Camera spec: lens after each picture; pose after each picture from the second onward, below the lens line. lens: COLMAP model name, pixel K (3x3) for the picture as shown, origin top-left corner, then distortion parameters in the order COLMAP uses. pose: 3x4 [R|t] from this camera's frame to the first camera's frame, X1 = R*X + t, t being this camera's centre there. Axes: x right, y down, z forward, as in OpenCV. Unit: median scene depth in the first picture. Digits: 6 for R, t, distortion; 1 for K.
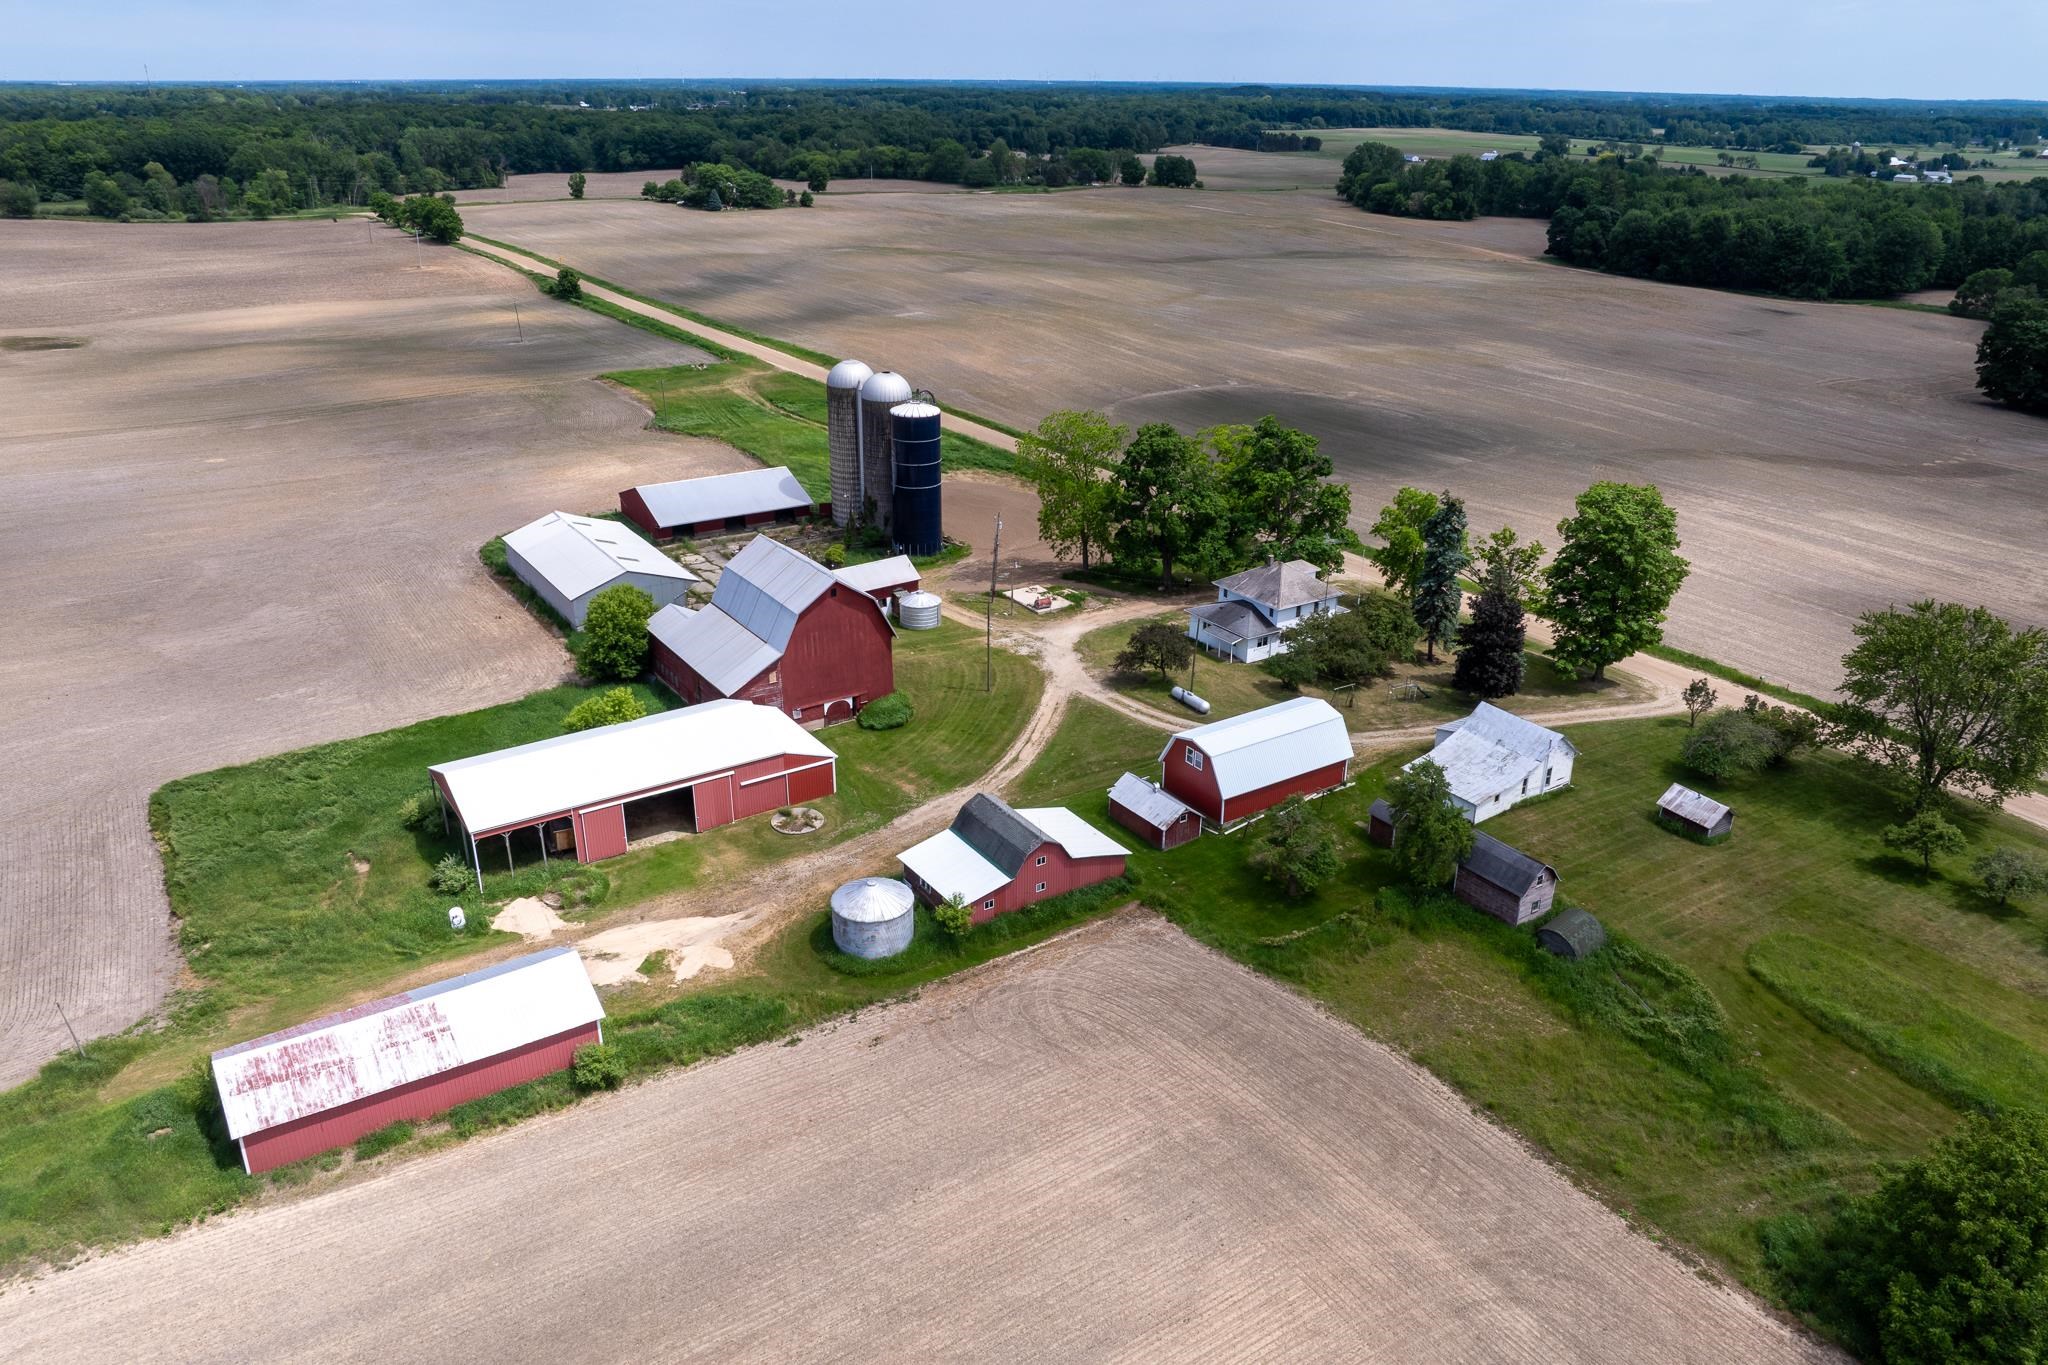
lens RADIAL K [[1448.1, 0, 1024.0], [0, 1448.1, 682.5], [0, 0, 1]] dist [-0.058883, 0.028630]
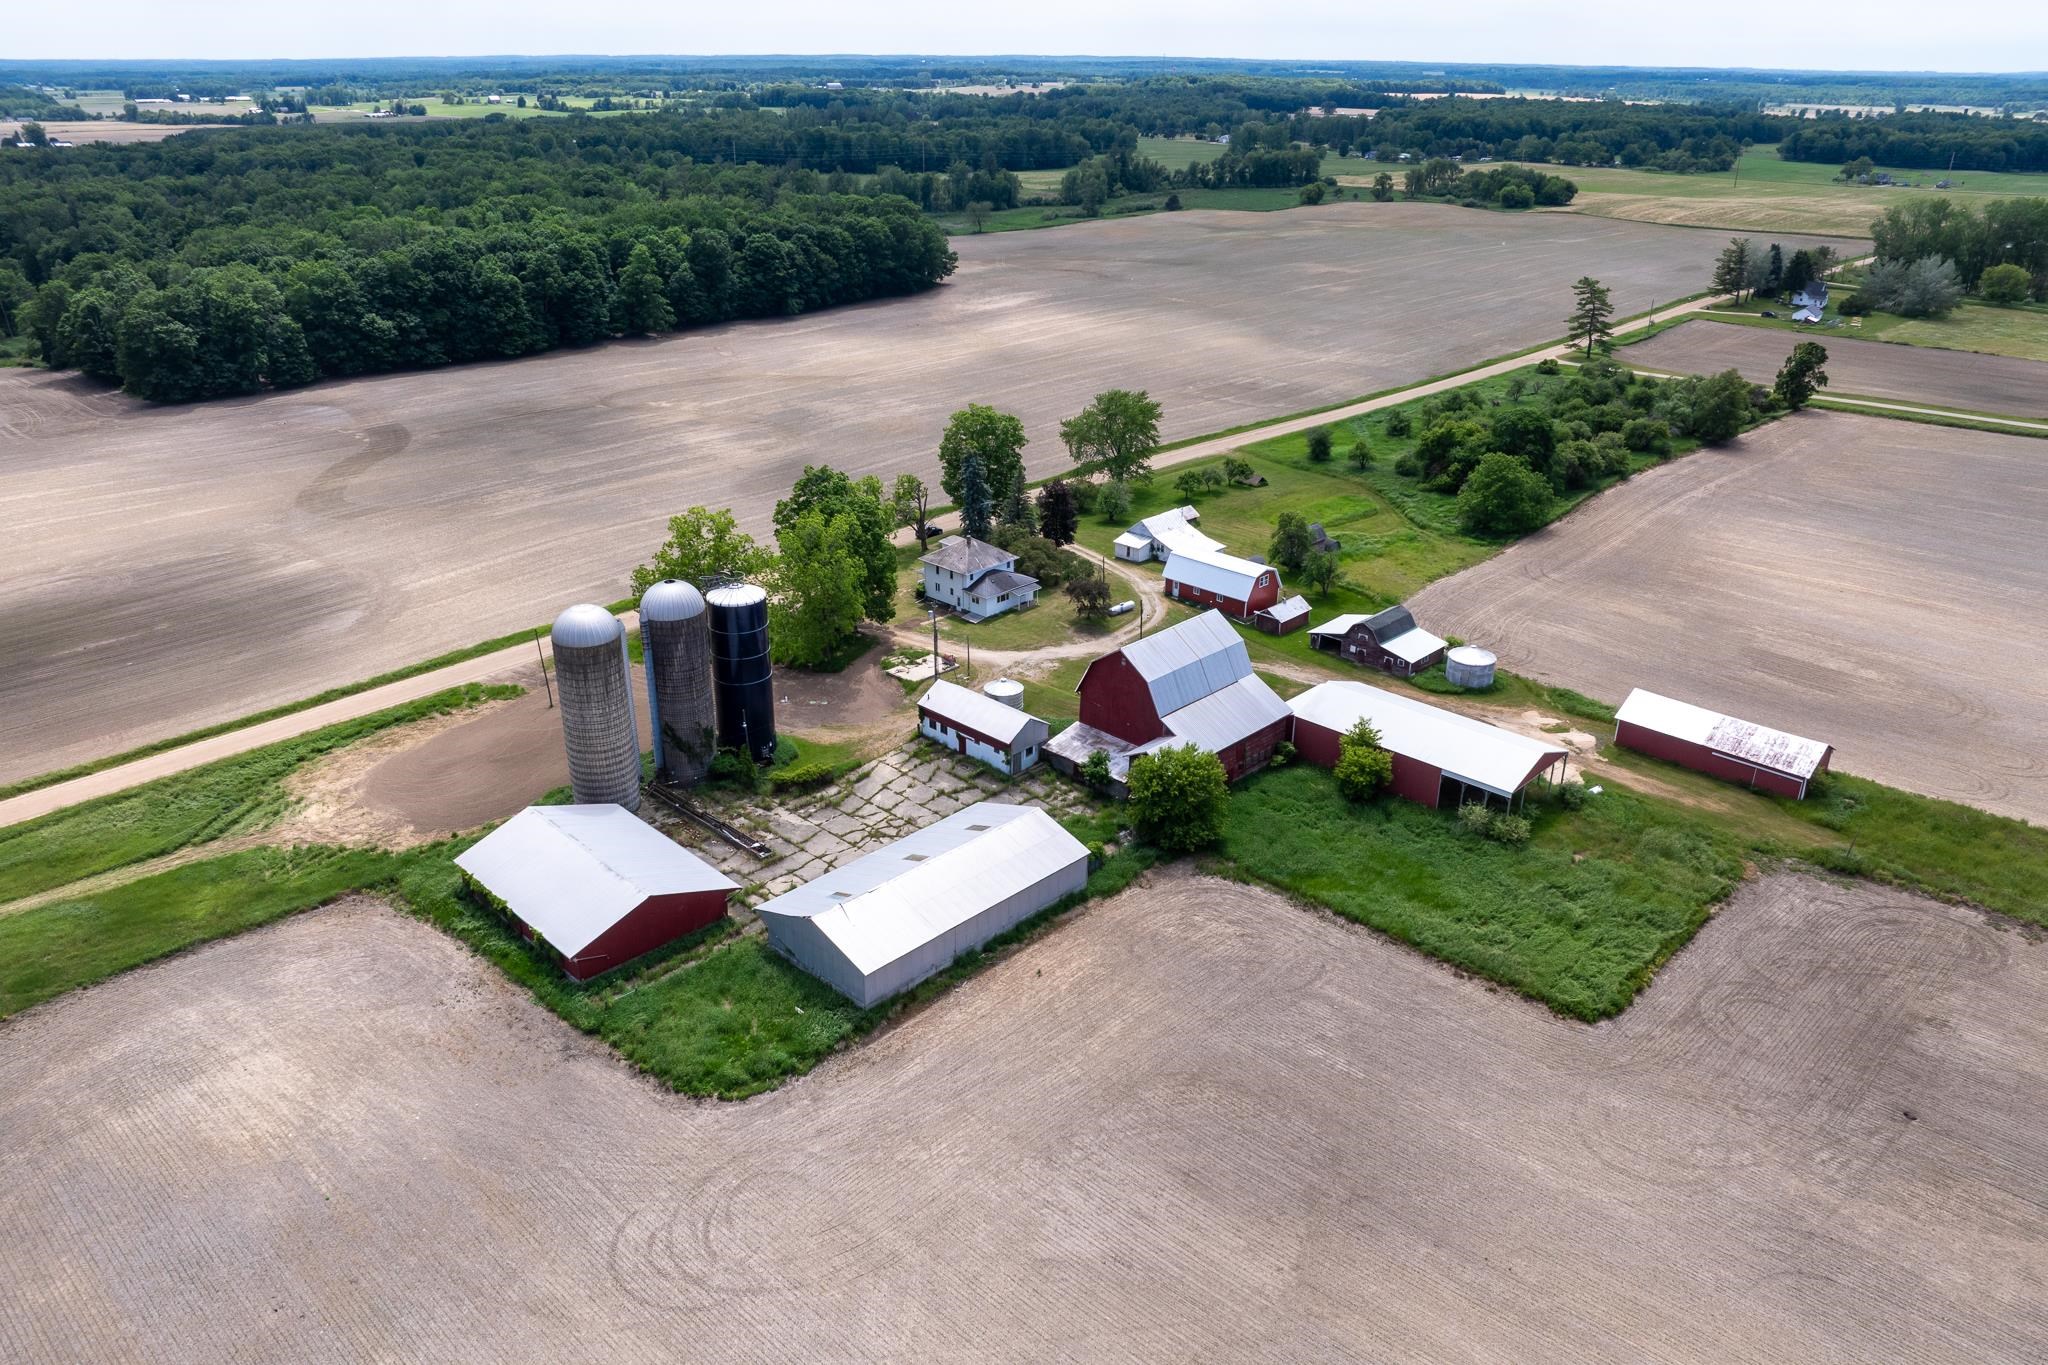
lens RADIAL K [[1448.1, 0, 1024.0], [0, 1448.1, 682.5], [0, 0, 1]] dist [-0.058883, 0.028630]
pose [[-0.208746, -0.403641, 0.890785, -1.152099], [0.374671, 0.808348, 0.454087, -0.606347], [-0.903353, 0.428541, -0.017507, 1.132901]]
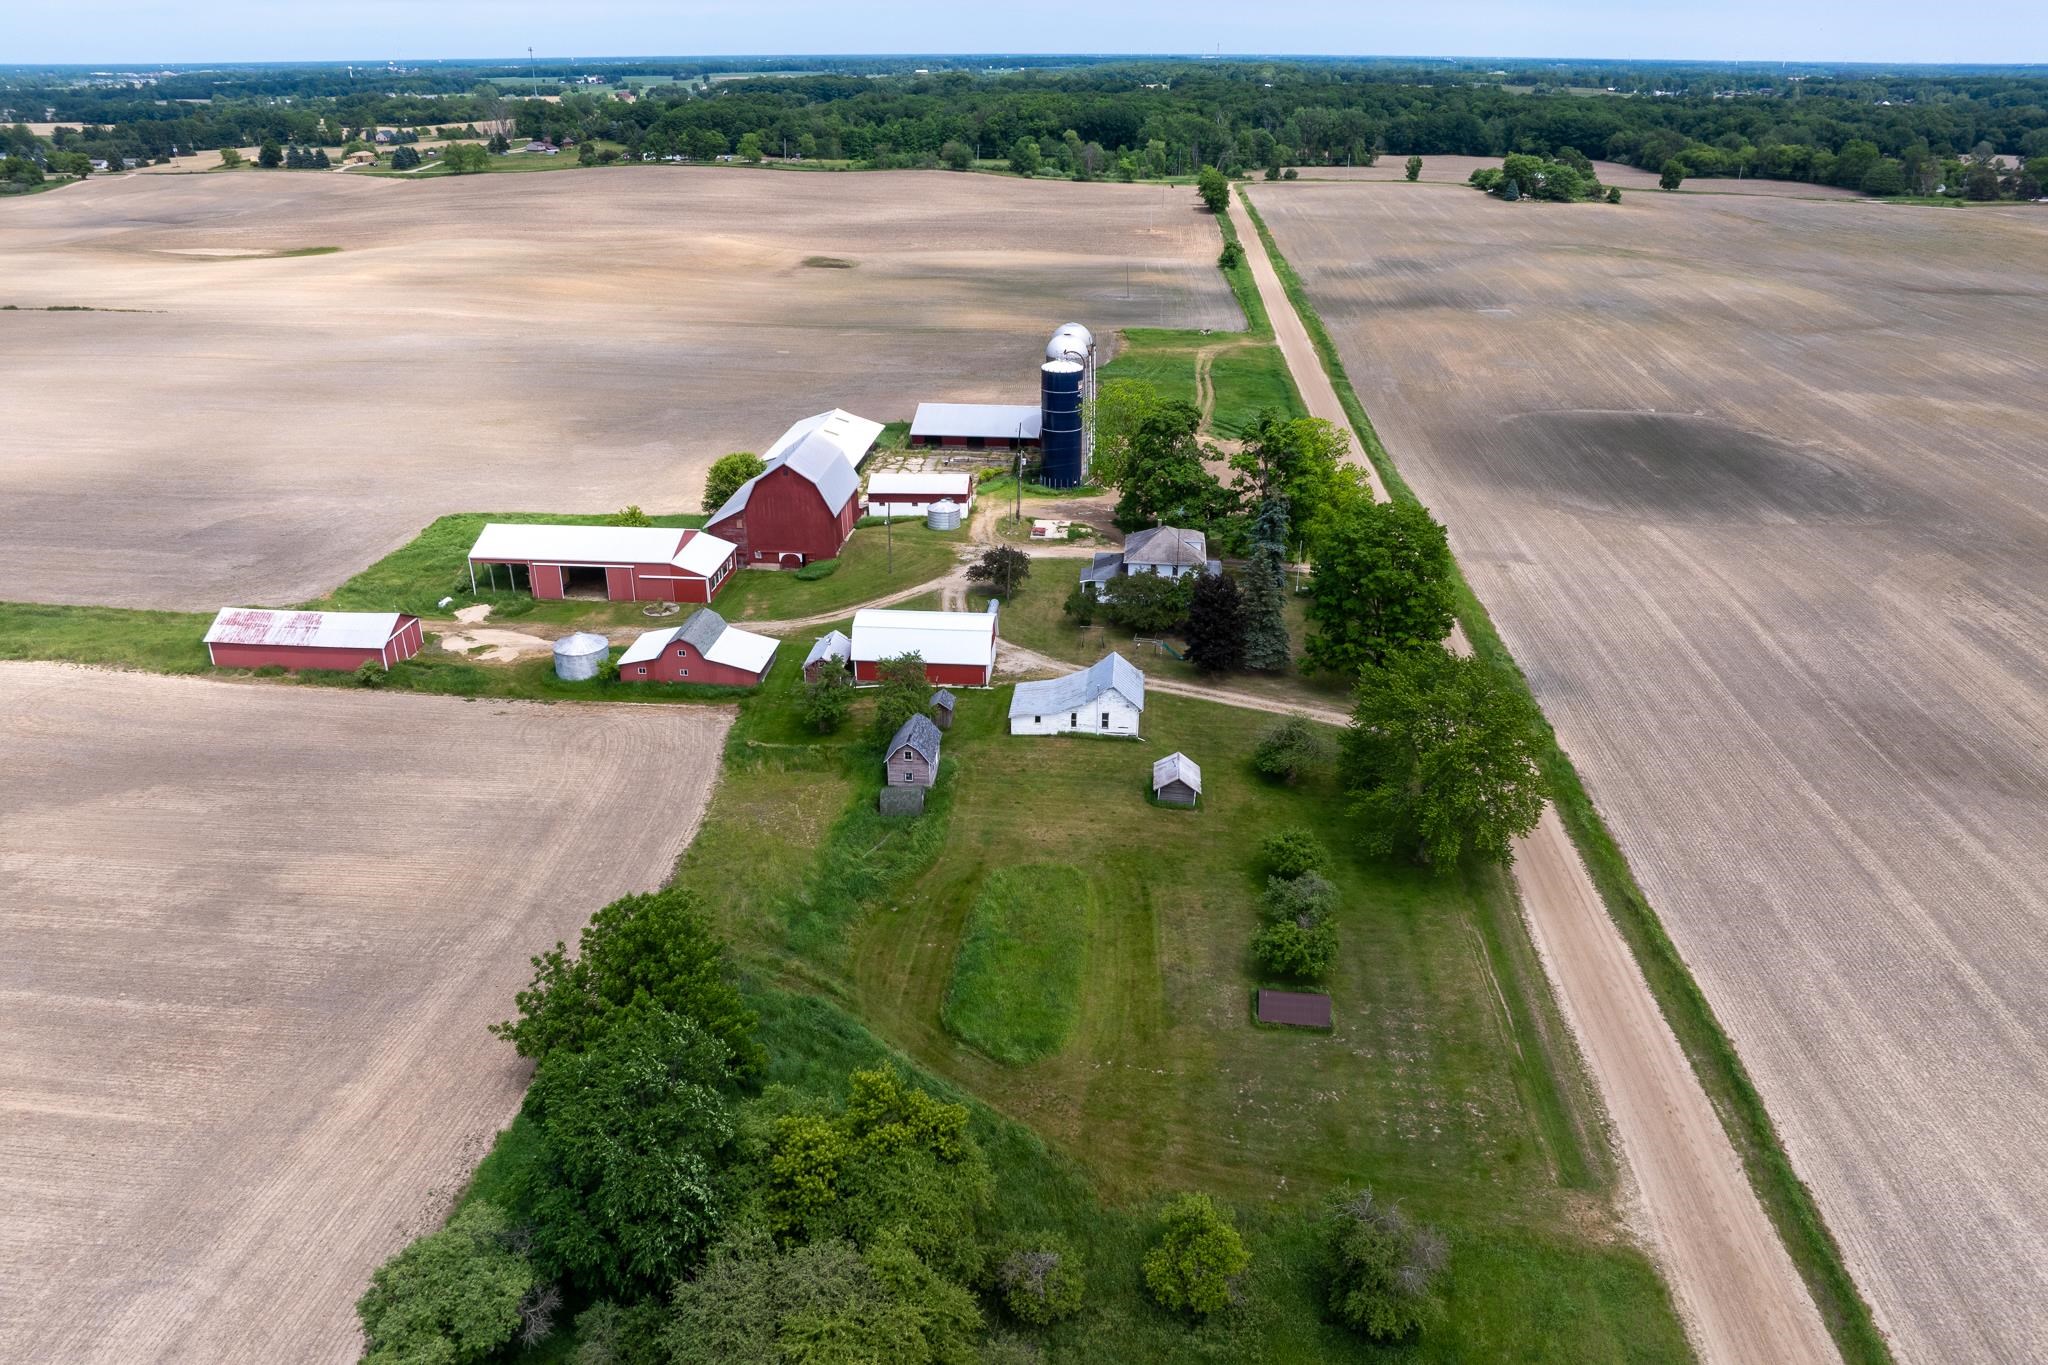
lens RADIAL K [[1448.1, 0, 1024.0], [0, 1448.1, 682.5], [0, 0, 1]] dist [-0.058883, 0.028630]
pose [[0.776740, 0.246482, -0.579588, 0.853726], [-0.238959, 0.966766, 0.090895, -0.045928], [0.582730, 0.067896, 0.809825, 0.029026]]
